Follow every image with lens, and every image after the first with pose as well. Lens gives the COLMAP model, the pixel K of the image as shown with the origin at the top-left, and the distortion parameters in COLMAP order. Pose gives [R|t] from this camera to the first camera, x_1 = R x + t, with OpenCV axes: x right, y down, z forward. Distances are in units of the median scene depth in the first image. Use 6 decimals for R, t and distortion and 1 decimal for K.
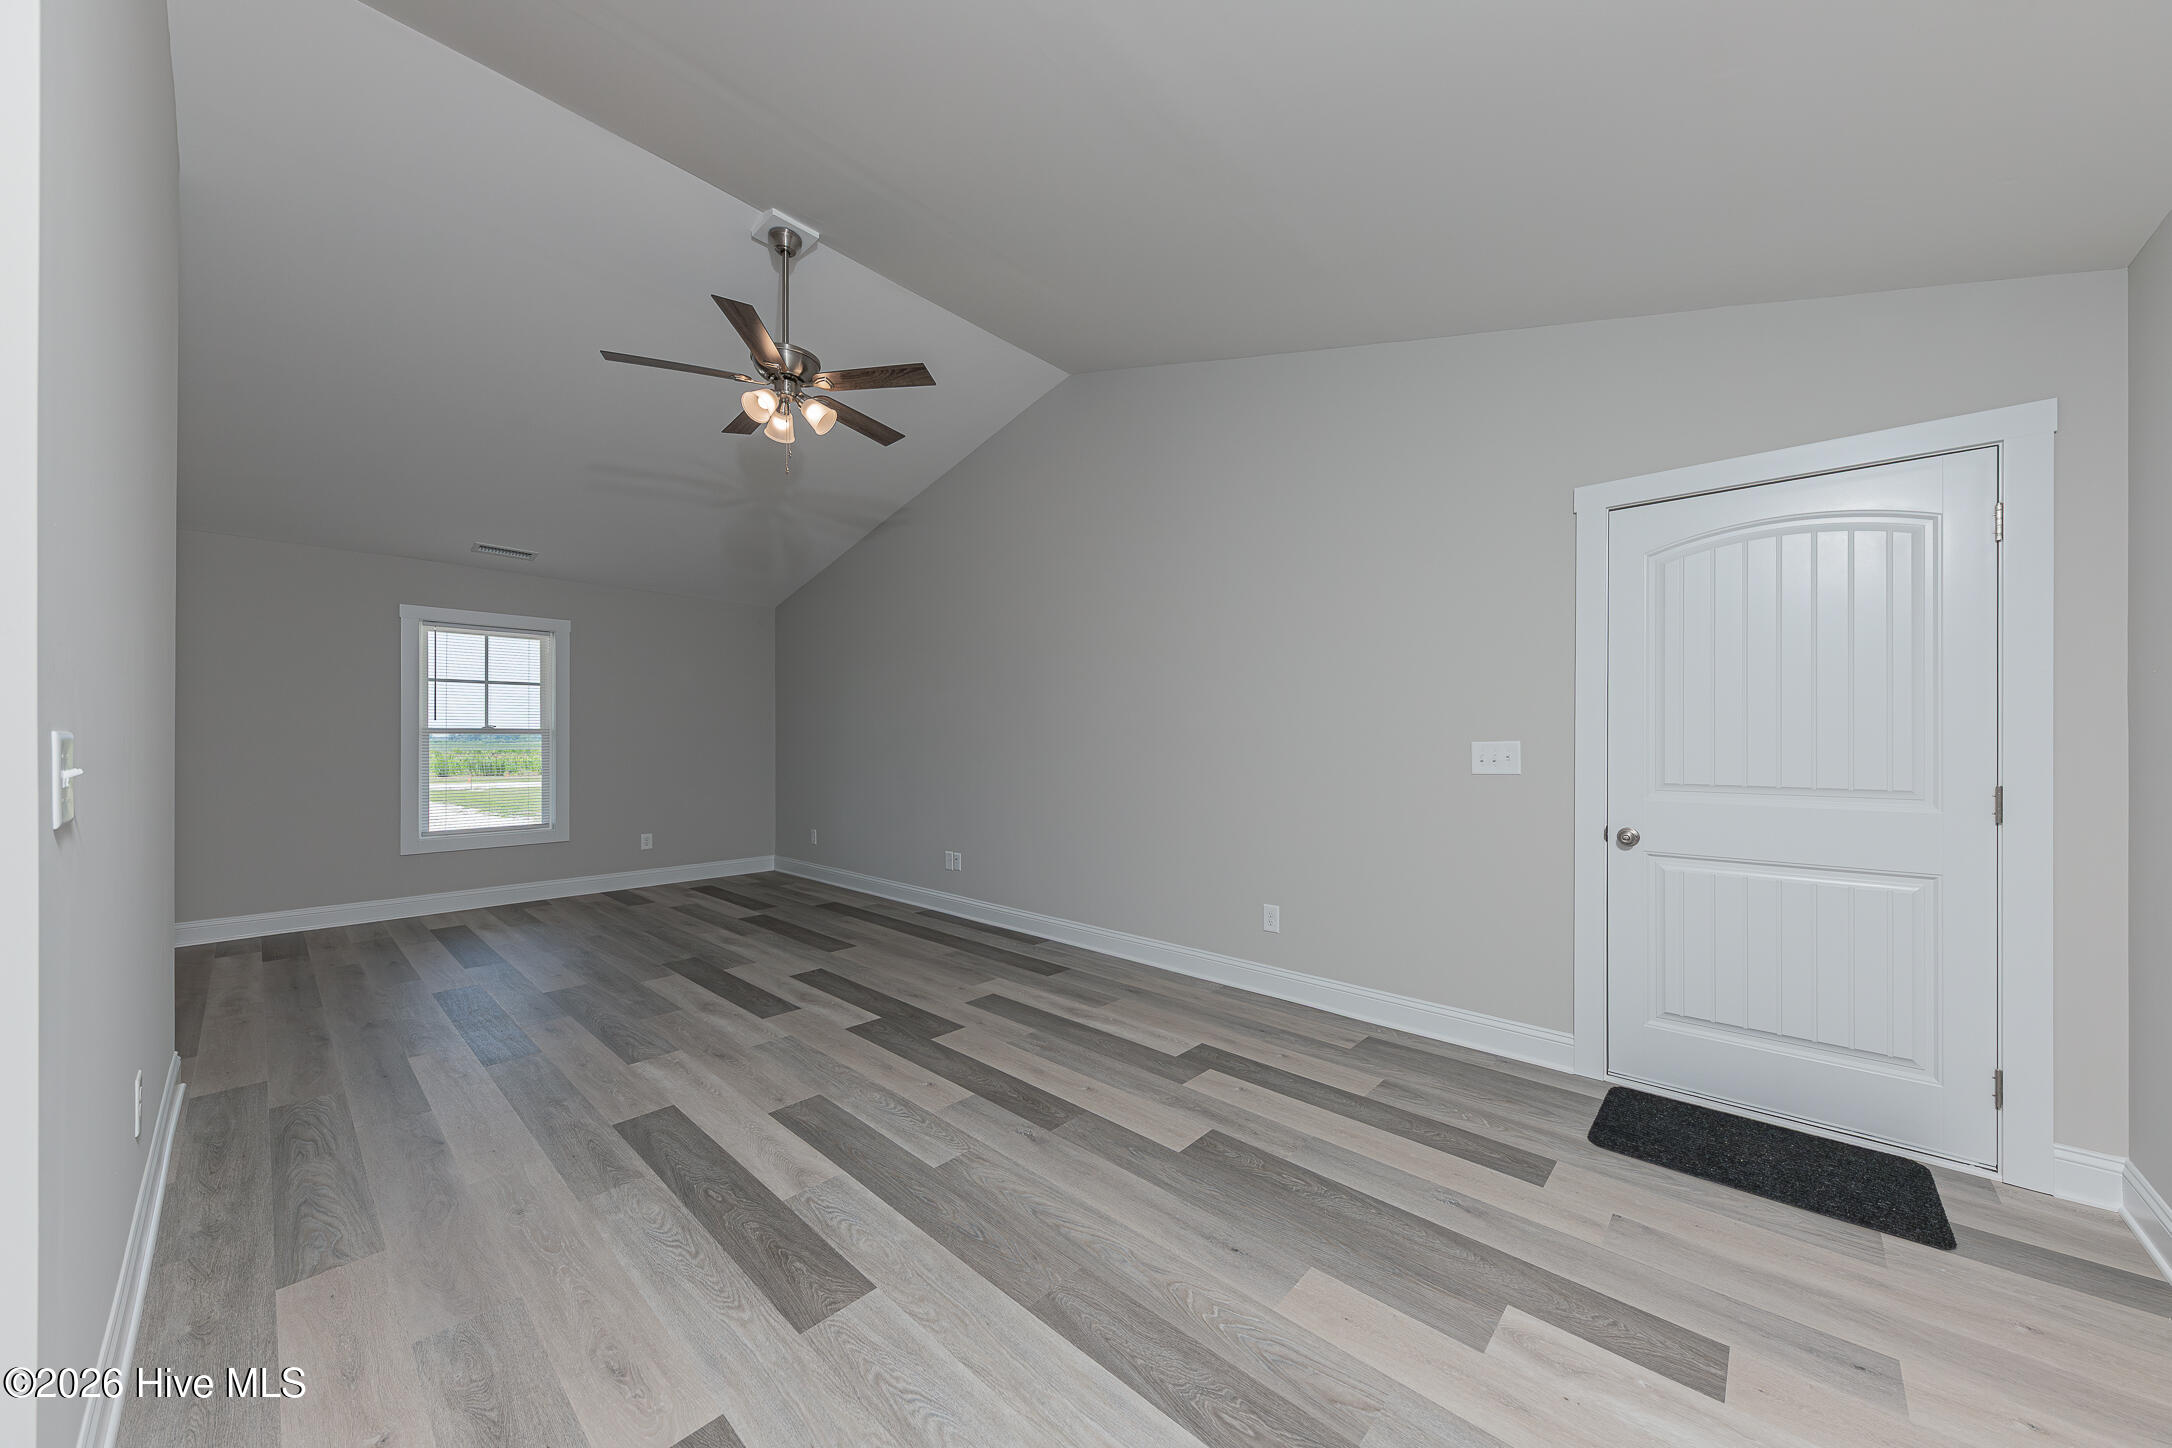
lens RADIAL K [[751.7, 0, 1067.9], [0, 751.7, 766.6], [0, 0, 1]] dist [0.006739, -0.000033]
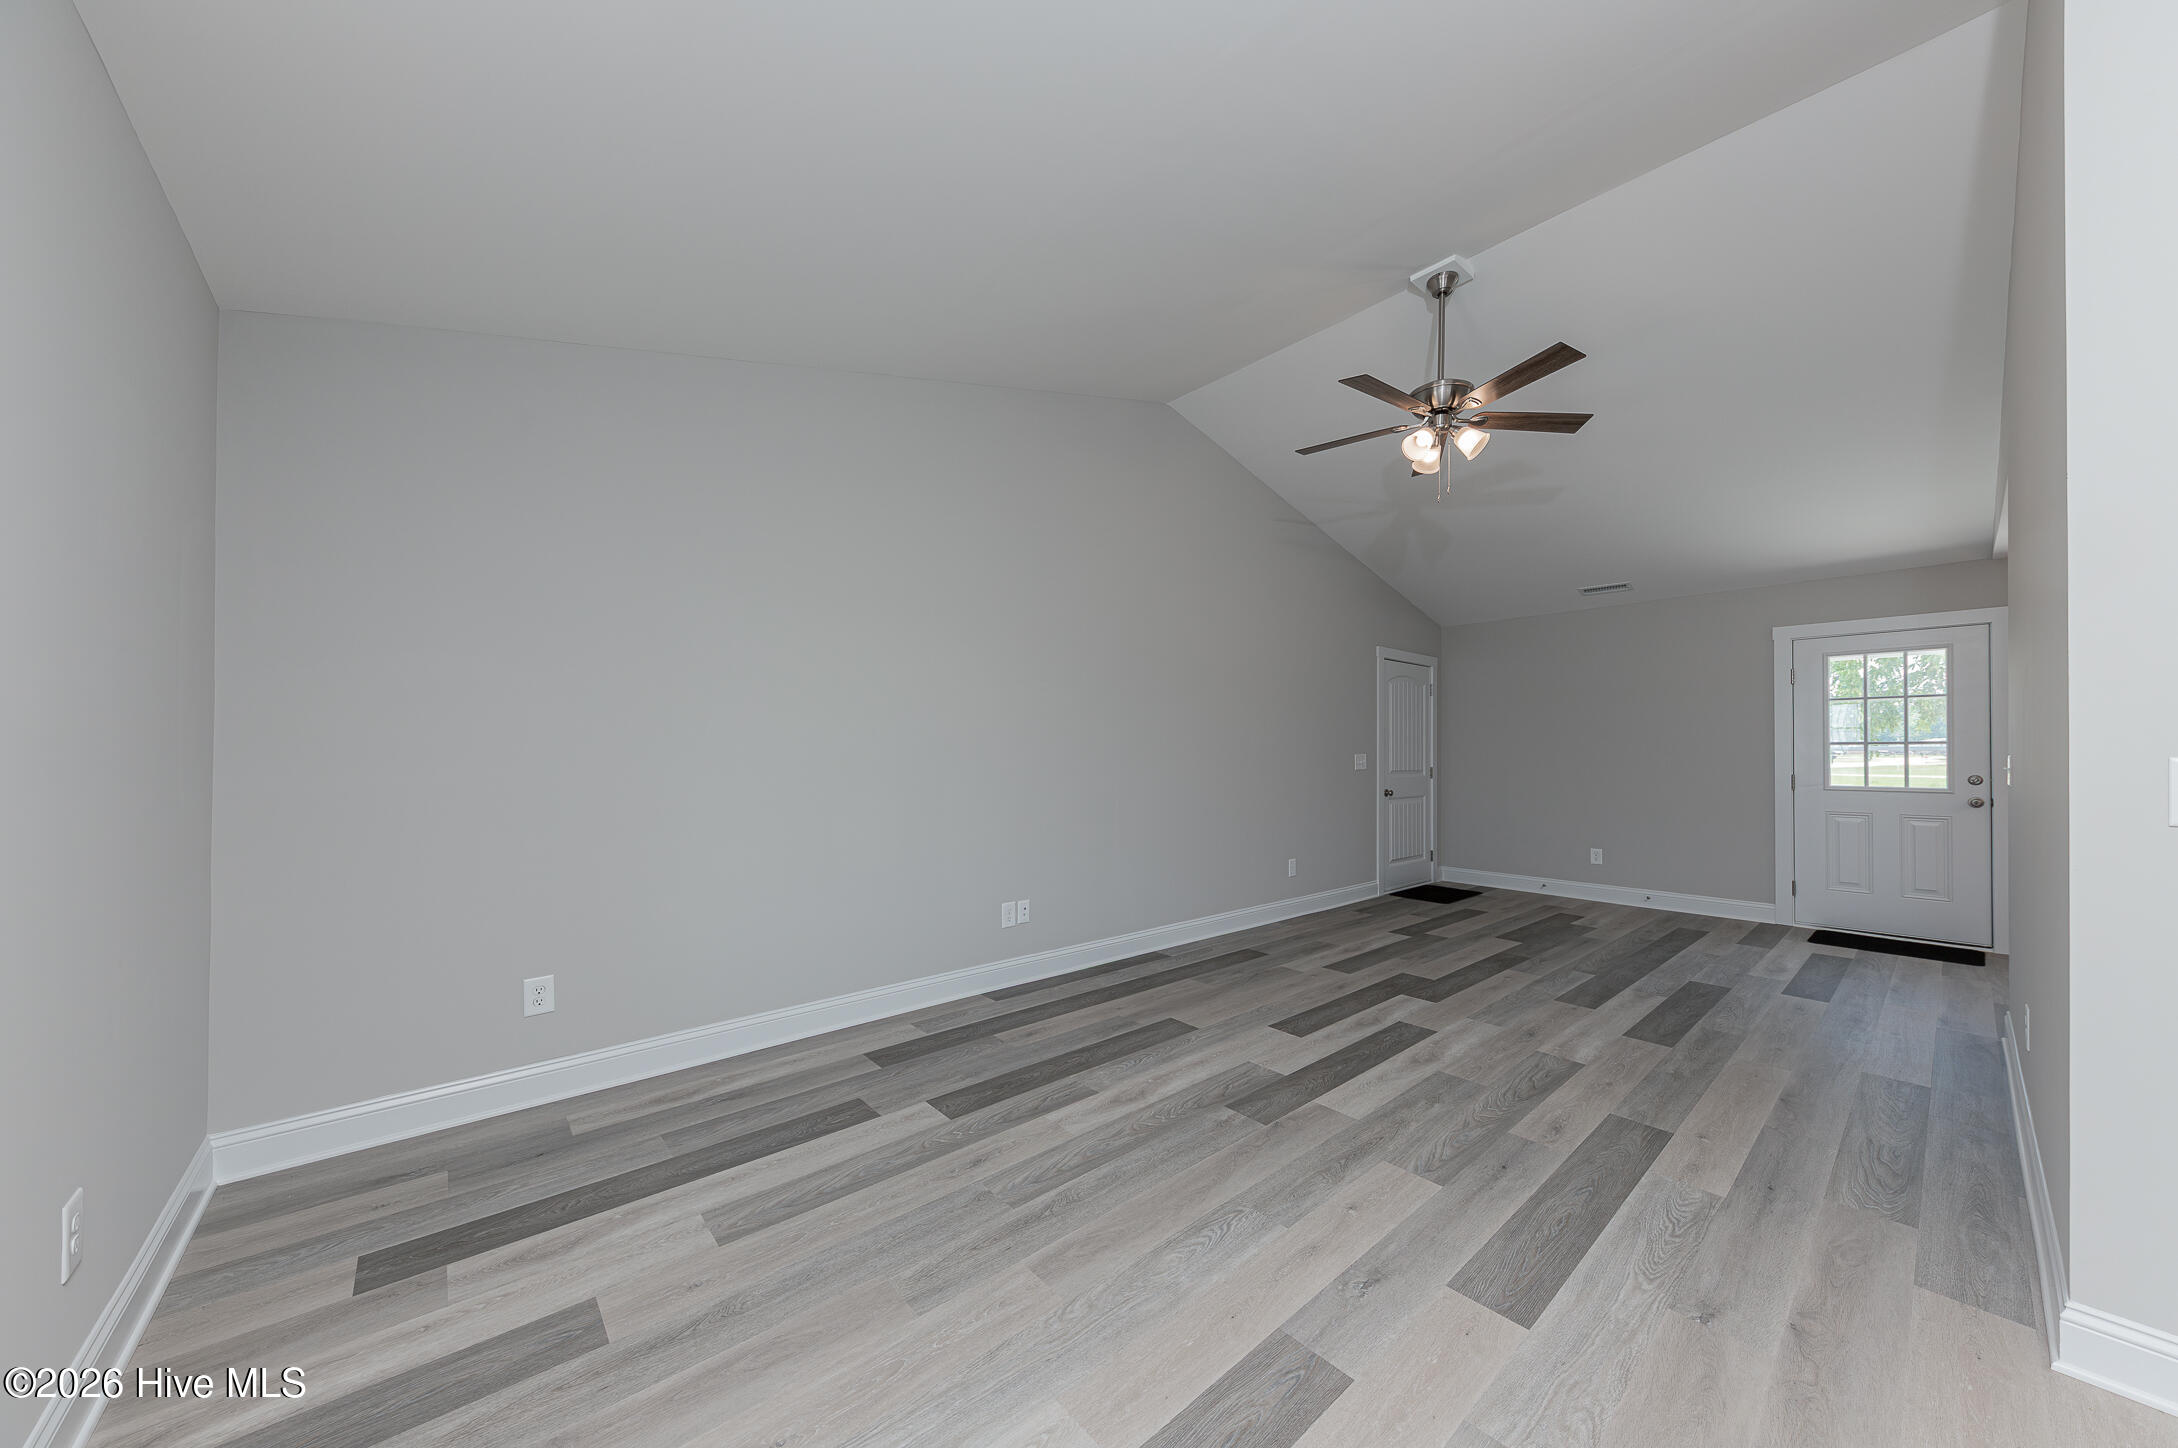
lens RADIAL K [[753.7, 0, 1099.4], [0, 753.7, 736.8], [0, 0, 1]] dist [0.006739, -0.000033]
pose [[0.105635, 0.009992, 0.994355, -1.477908], [0.030469, 0.999447, -0.013280, -0.072905], [-0.993938, 0.031699, 0.105272, 1.323528]]
